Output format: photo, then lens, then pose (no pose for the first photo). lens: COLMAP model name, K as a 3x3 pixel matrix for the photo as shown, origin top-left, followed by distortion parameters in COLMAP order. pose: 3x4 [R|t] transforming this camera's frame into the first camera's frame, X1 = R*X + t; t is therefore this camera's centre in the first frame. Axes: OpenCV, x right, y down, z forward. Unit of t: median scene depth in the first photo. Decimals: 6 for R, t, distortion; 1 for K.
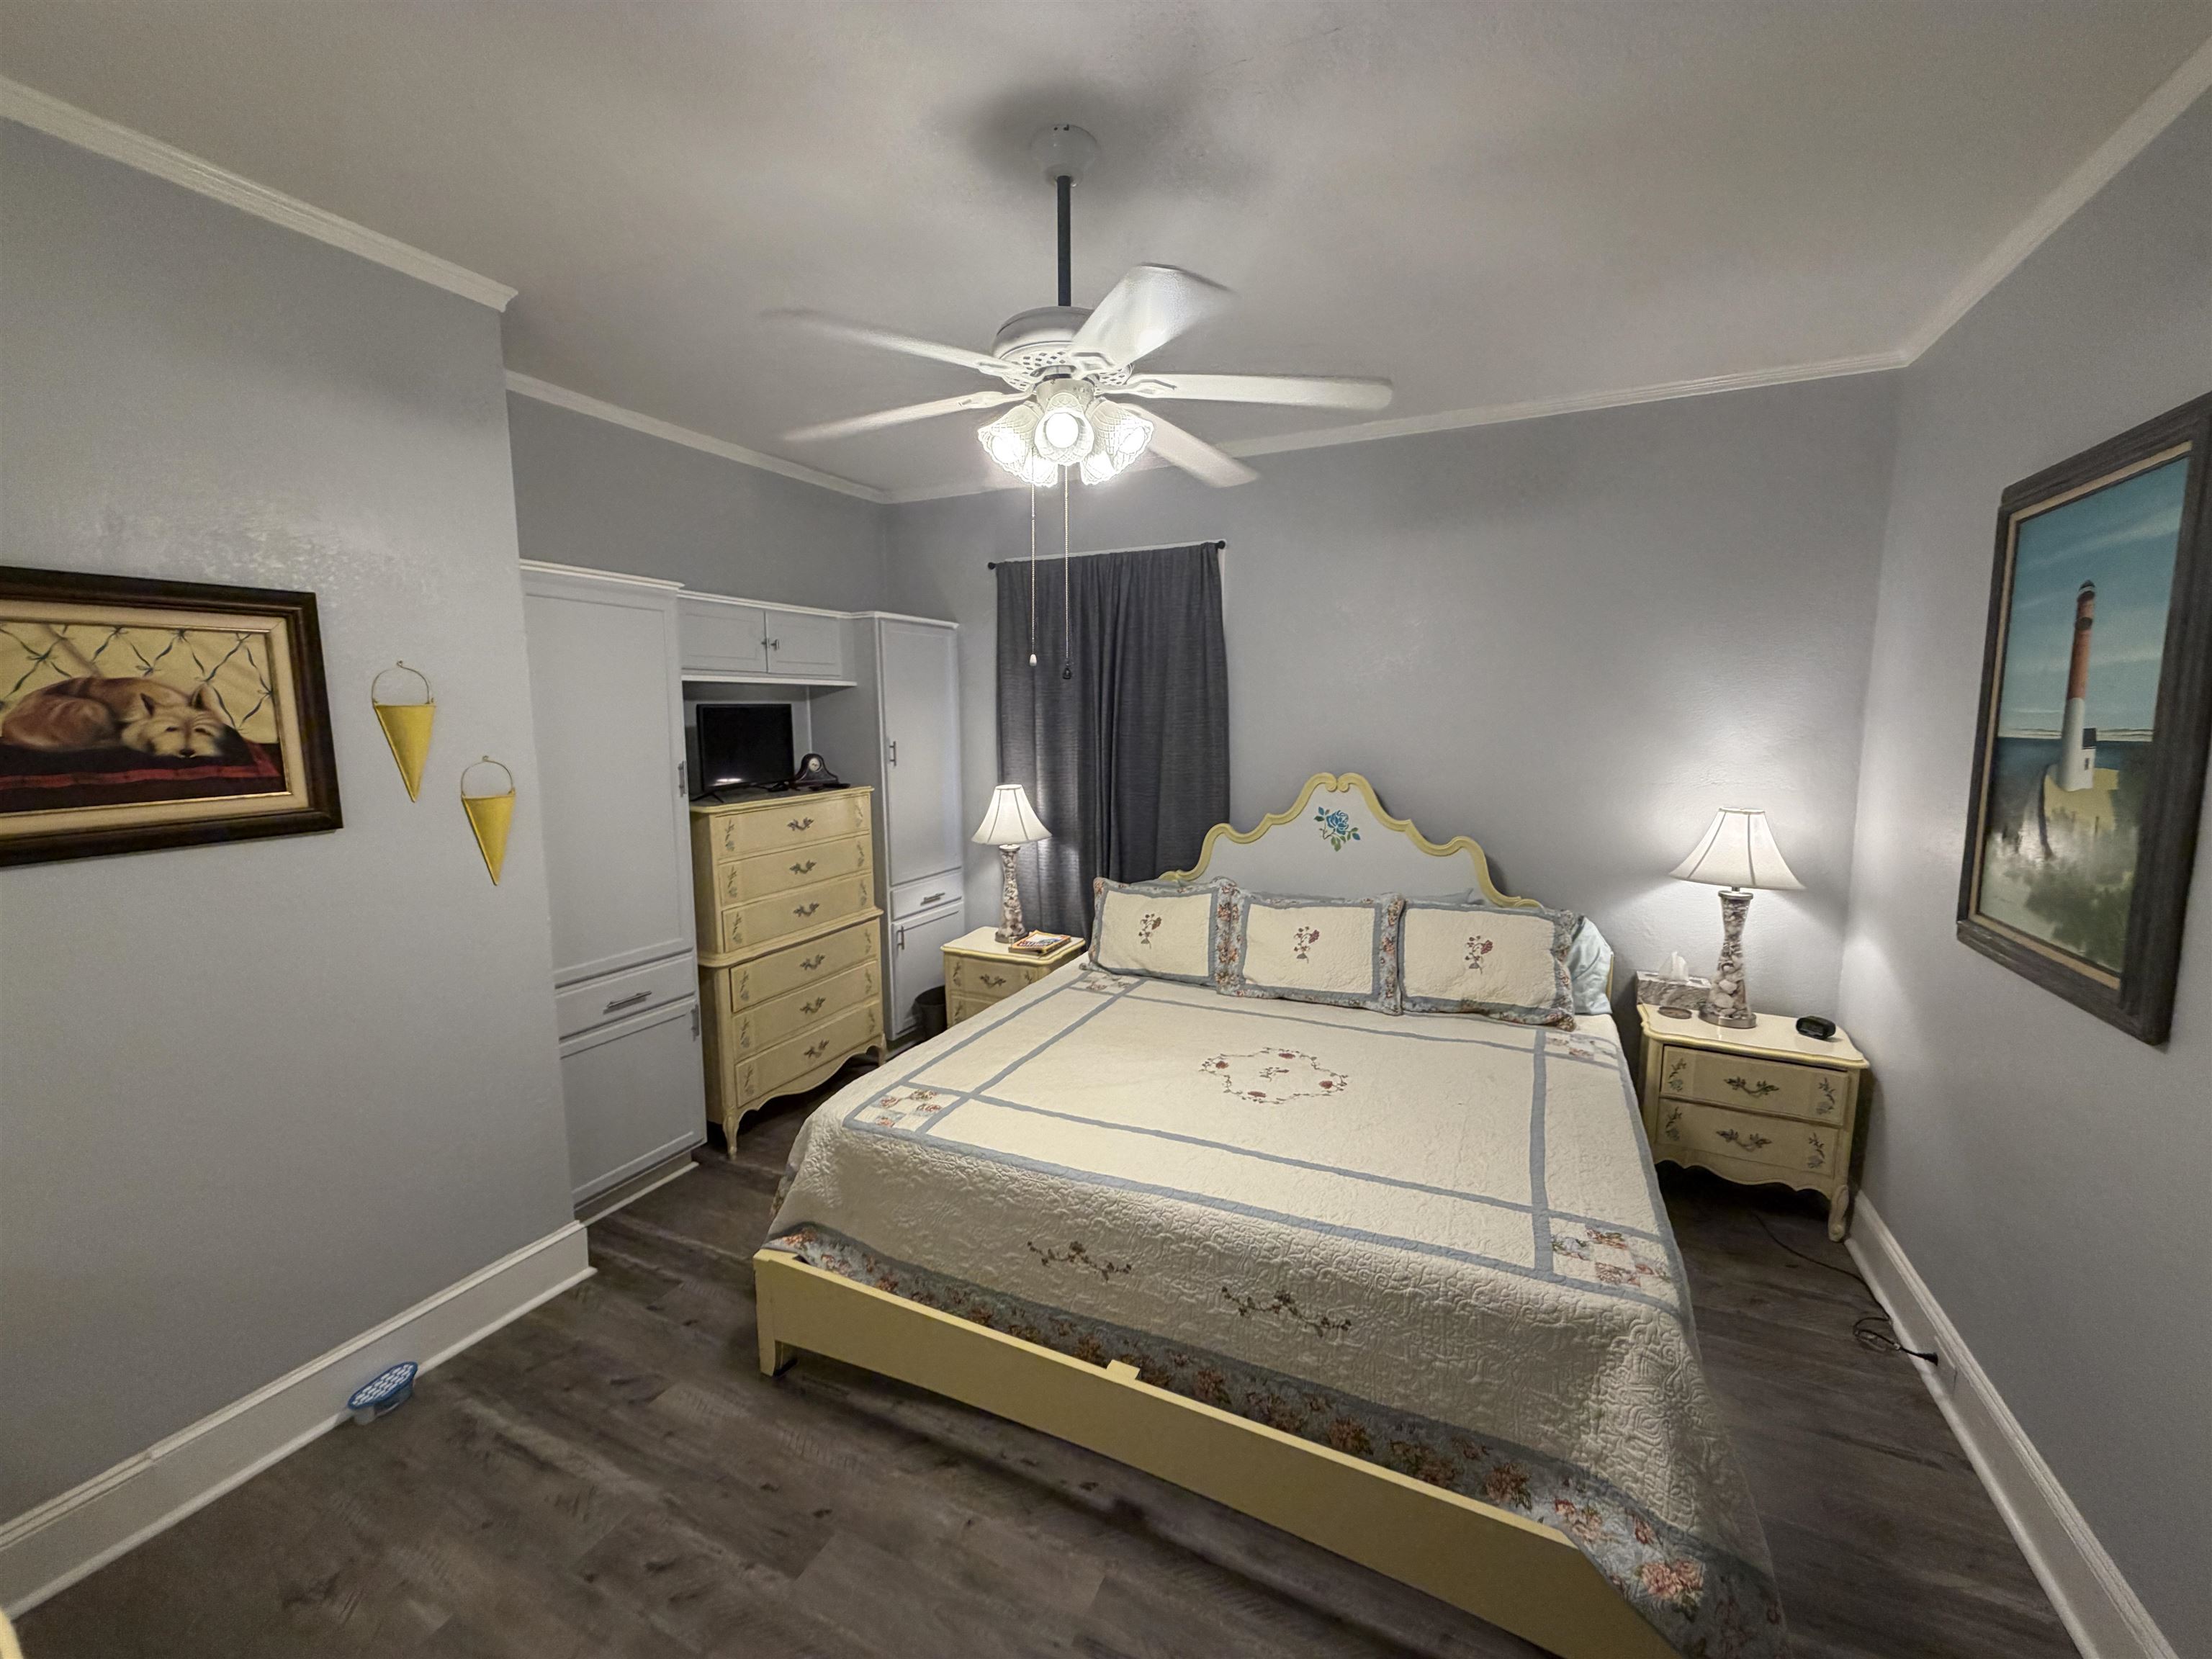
lens RADIAL K [[884.5, 0, 1100.3], [0, 884.5, 834.8], [0, 0, 1]] dist [-0.002097, 0.001144]
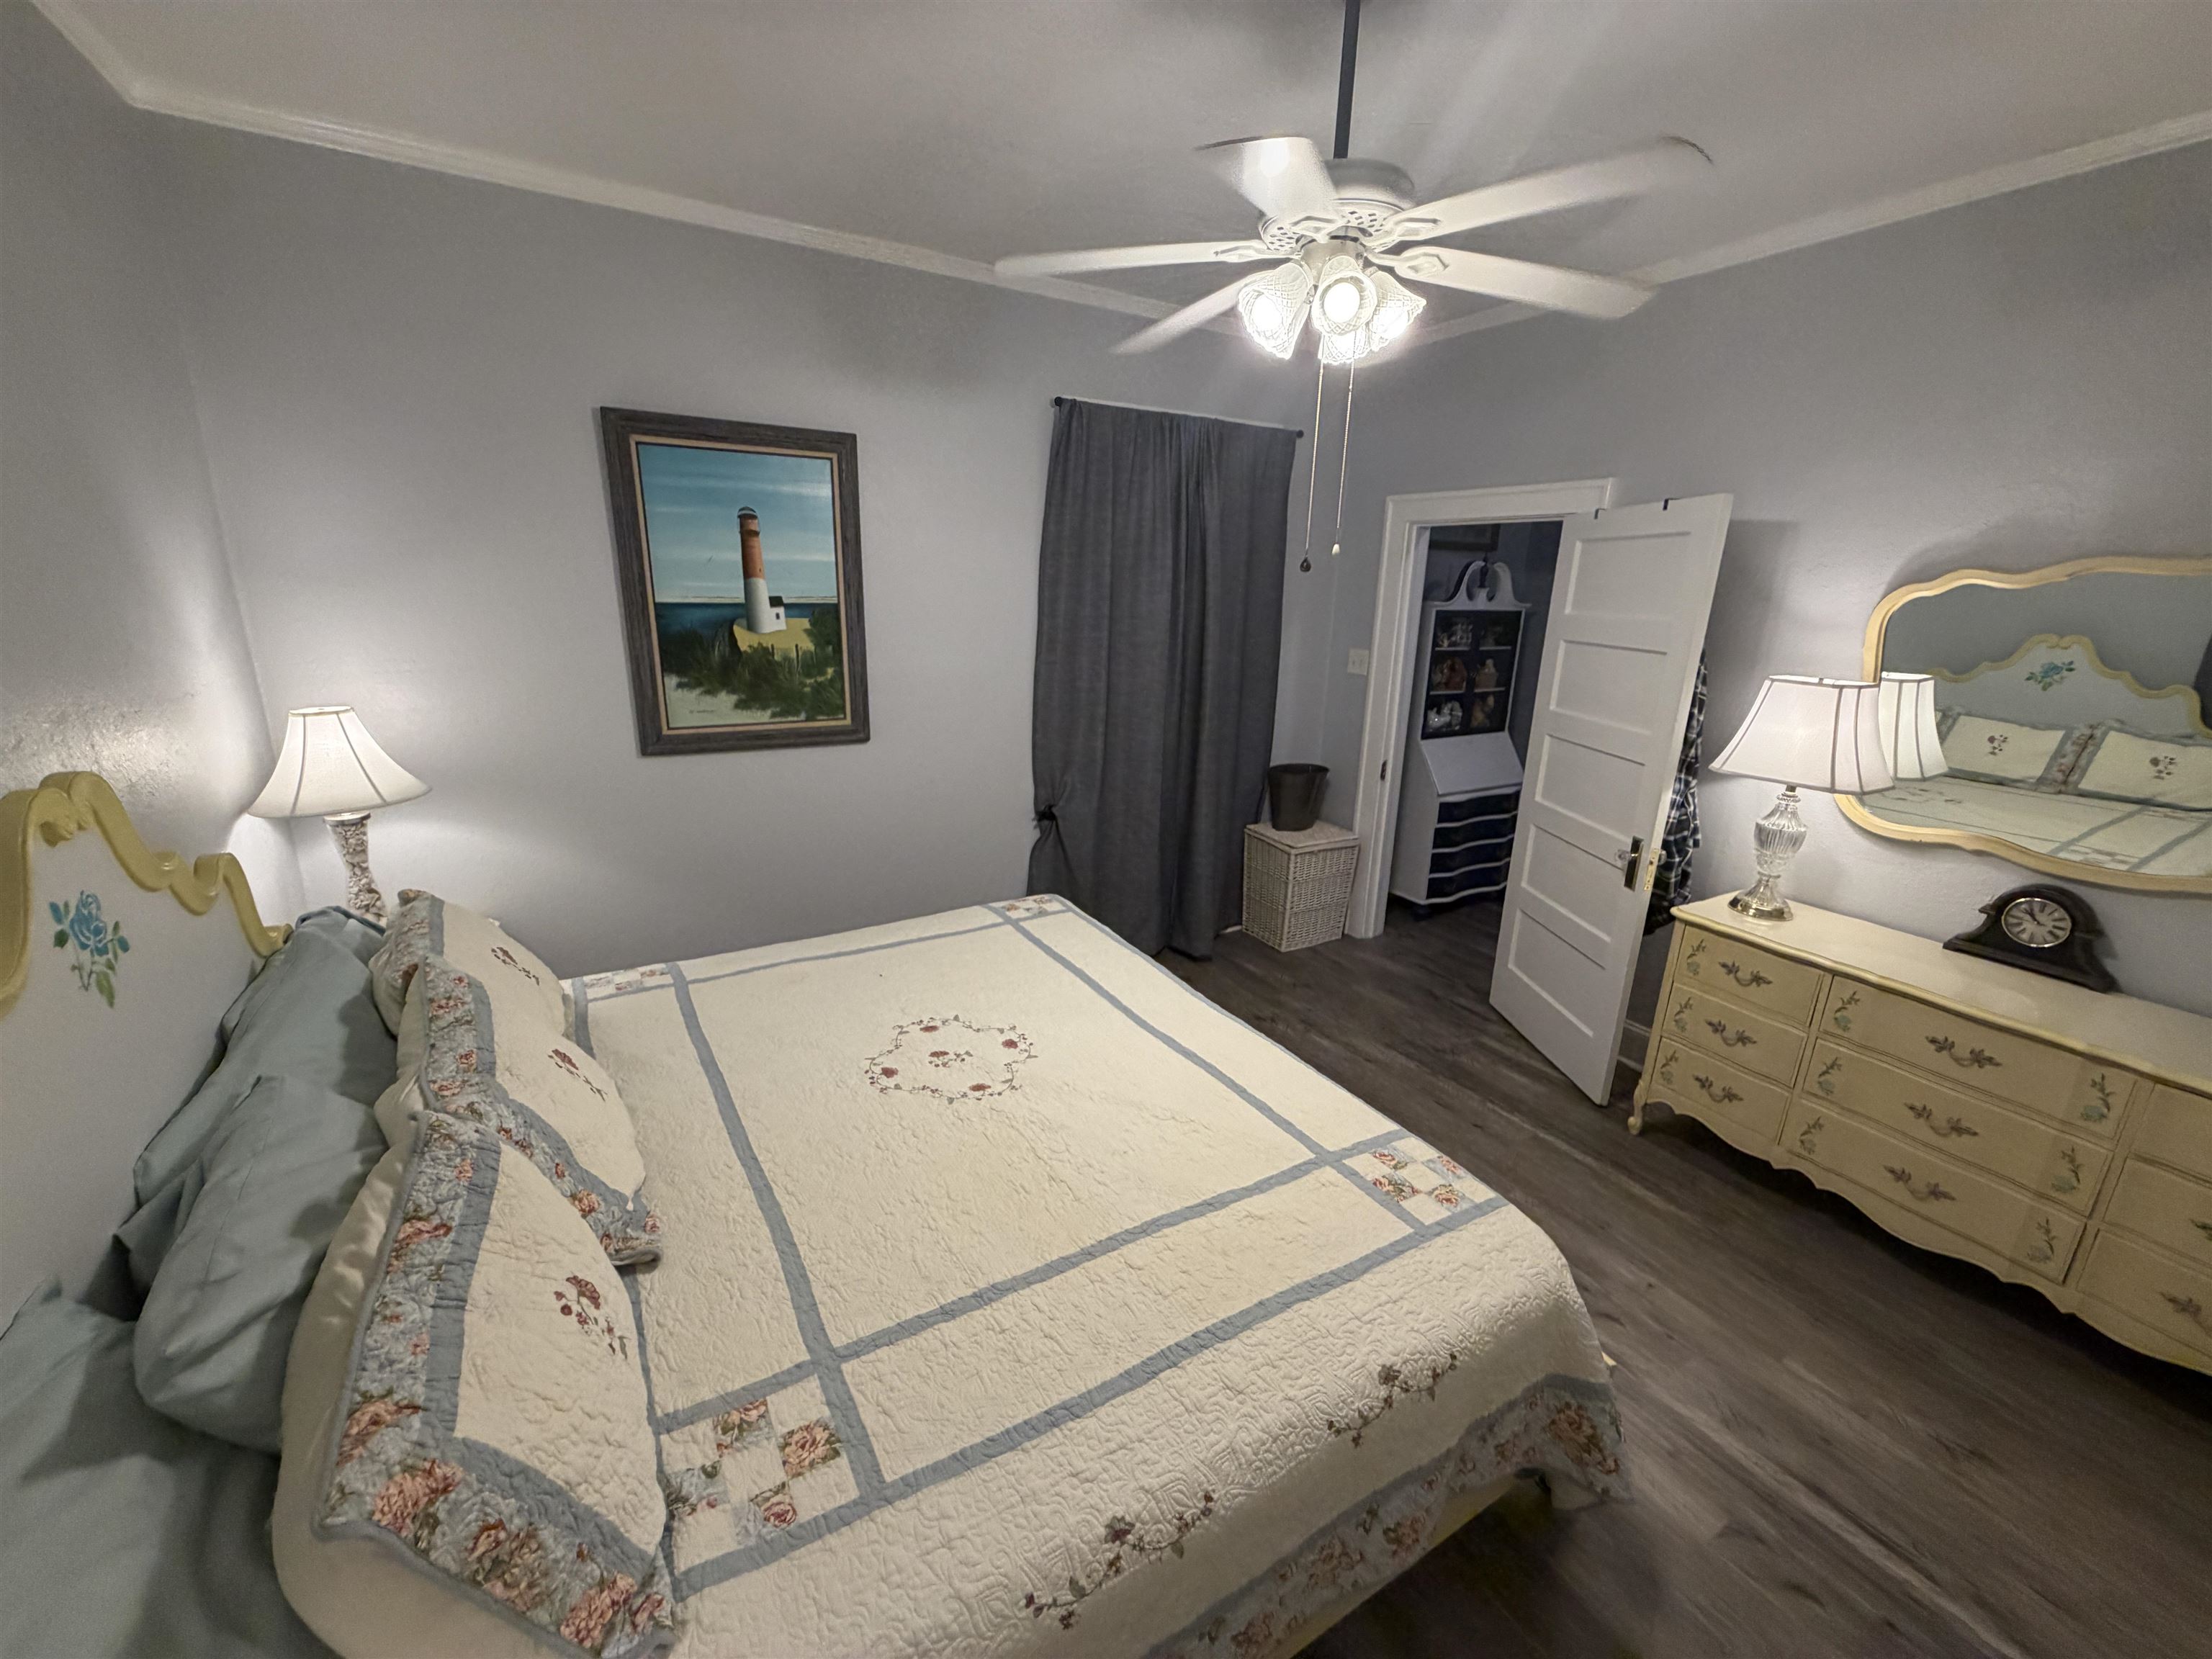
lens RADIAL K [[884.5, 0, 1100.6], [0, 884.5, 829.7], [0, 0, 1]] dist [-0.002097, 0.001144]
pose [[-0.833530, -0.165410, 0.527131, -0.227327], [0.053617, 0.925405, 0.375168, -0.159953], [-0.549866, 0.340977, -0.762484, 1.084745]]
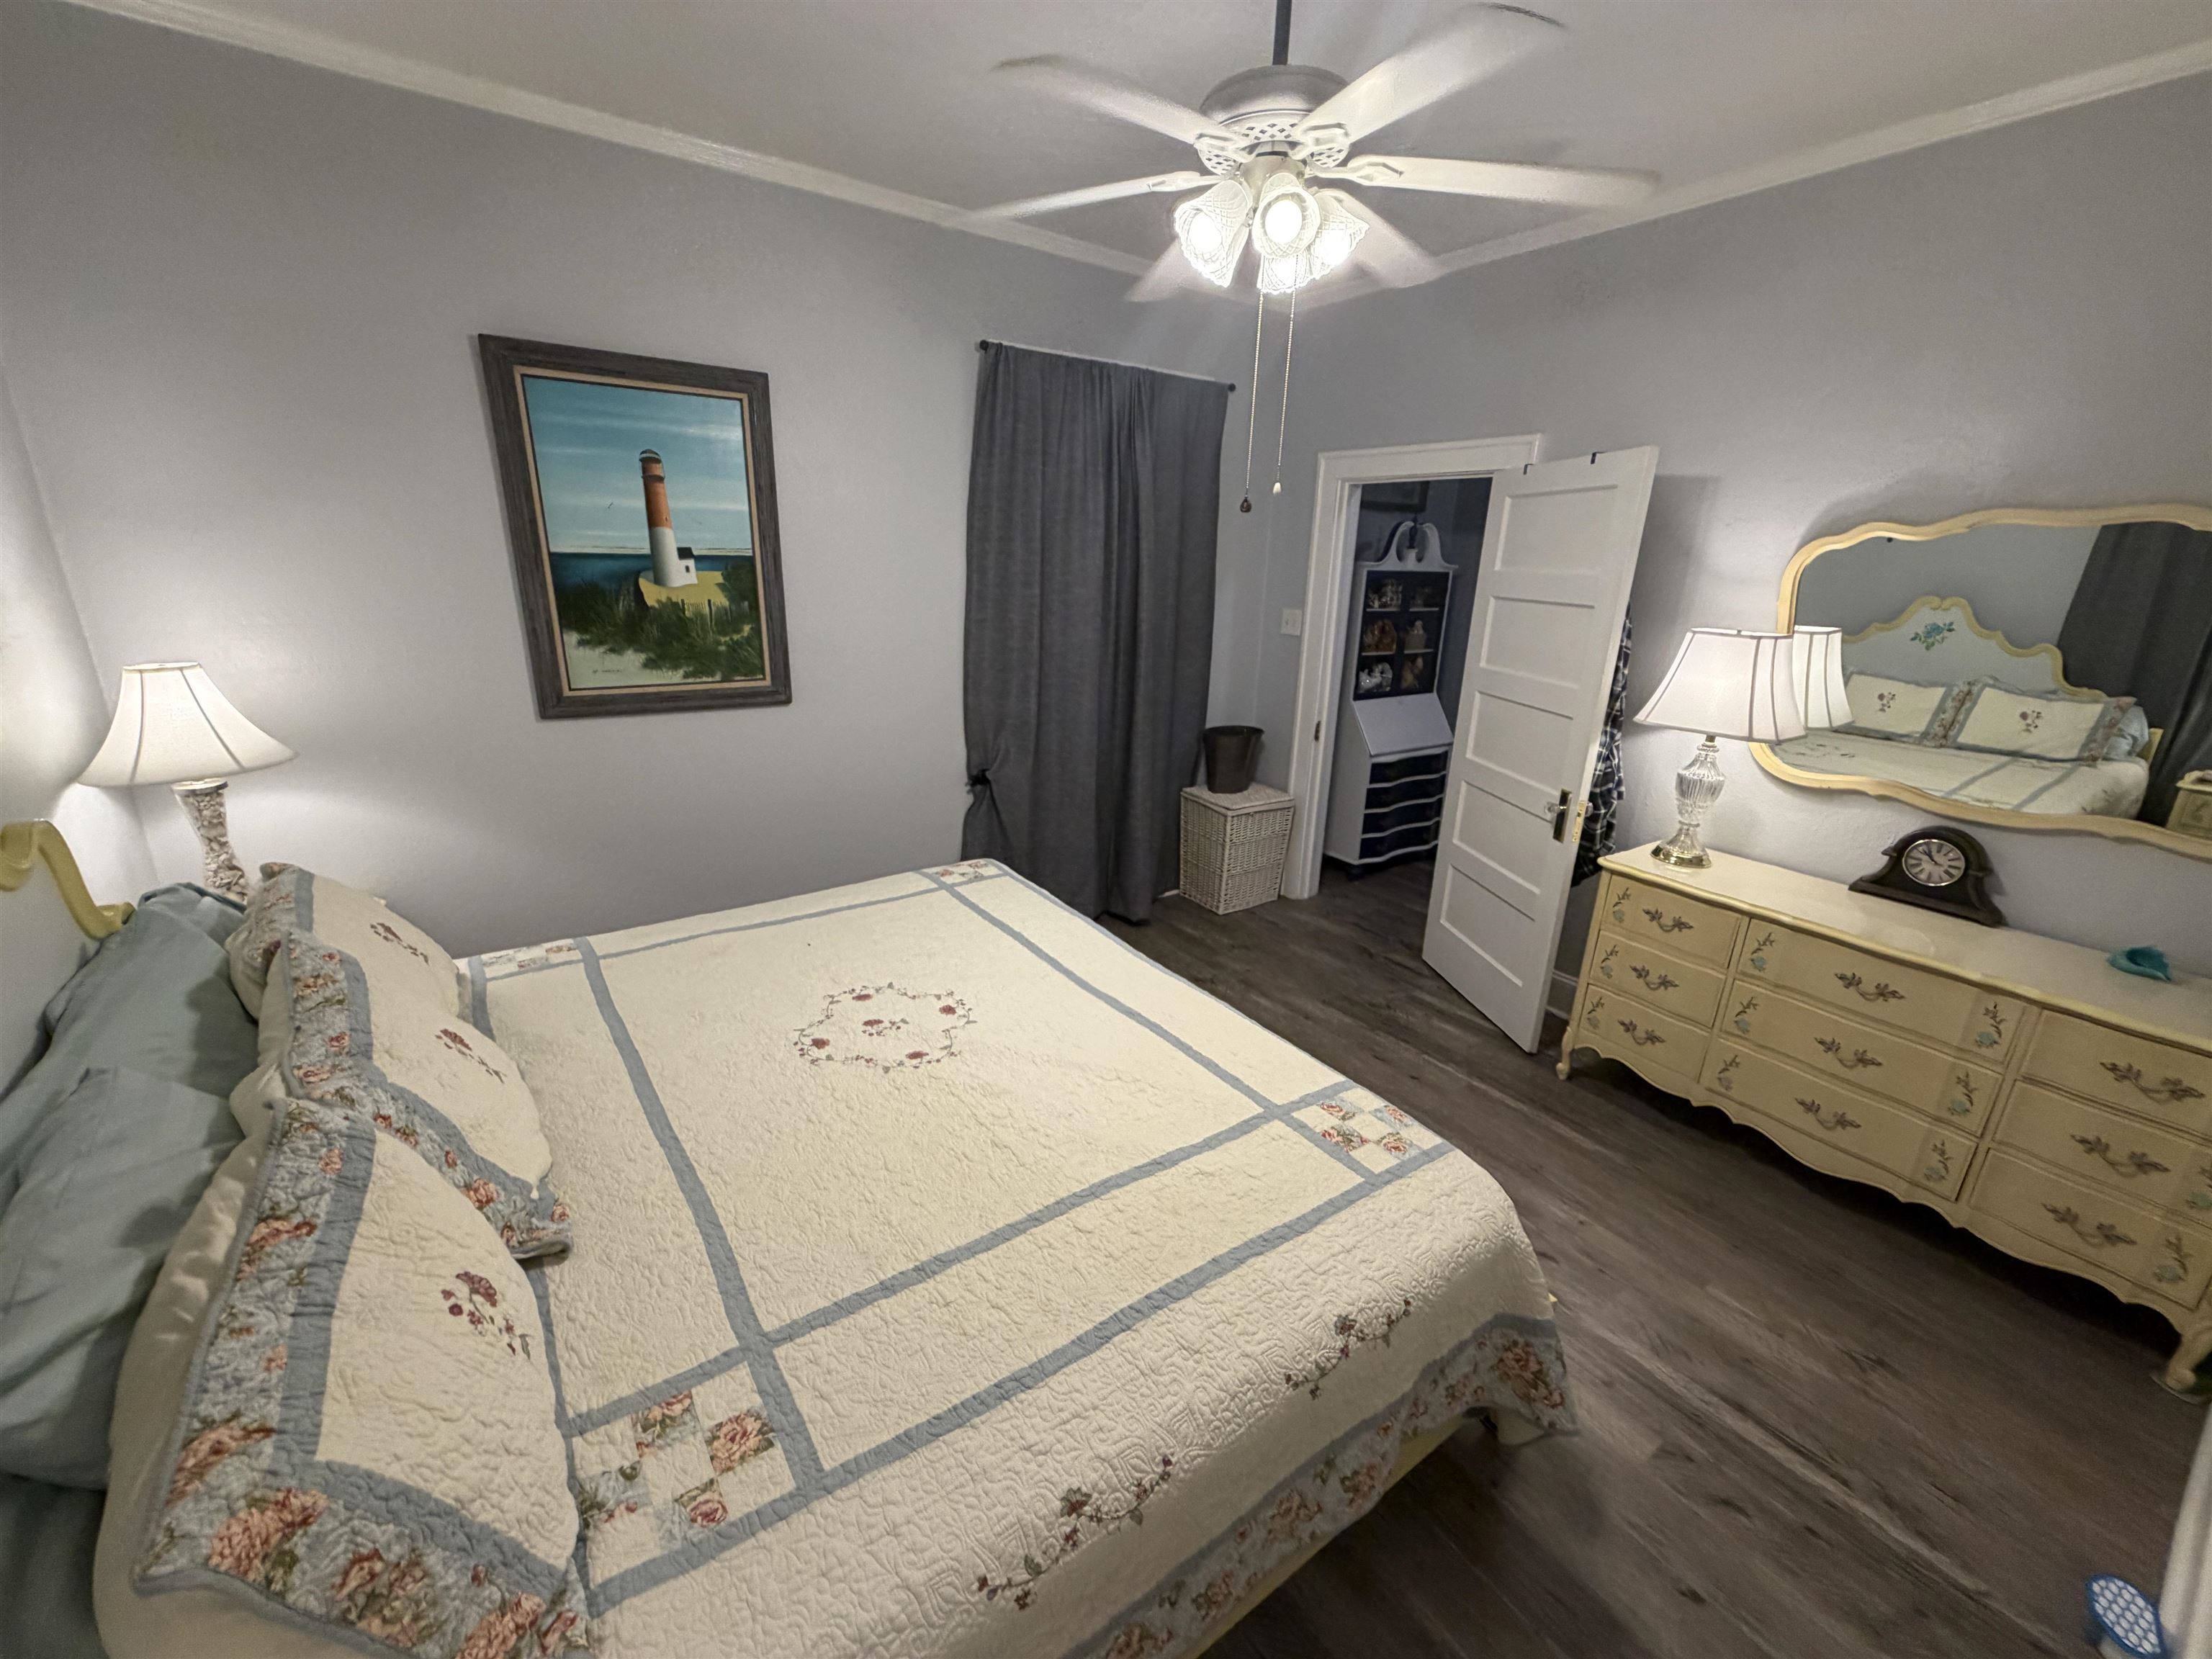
lens RADIAL K [[884.5, 0, 1101.1], [0, 884.5, 828.8], [0, 0, 1]] dist [-0.002097, 0.001144]
pose [[-0.873877, -0.165409, 0.457143, -0.215517], [0.039528, 0.913049, 0.405931, -0.141448], [-0.484538, 0.372803, -0.791354, 1.074497]]
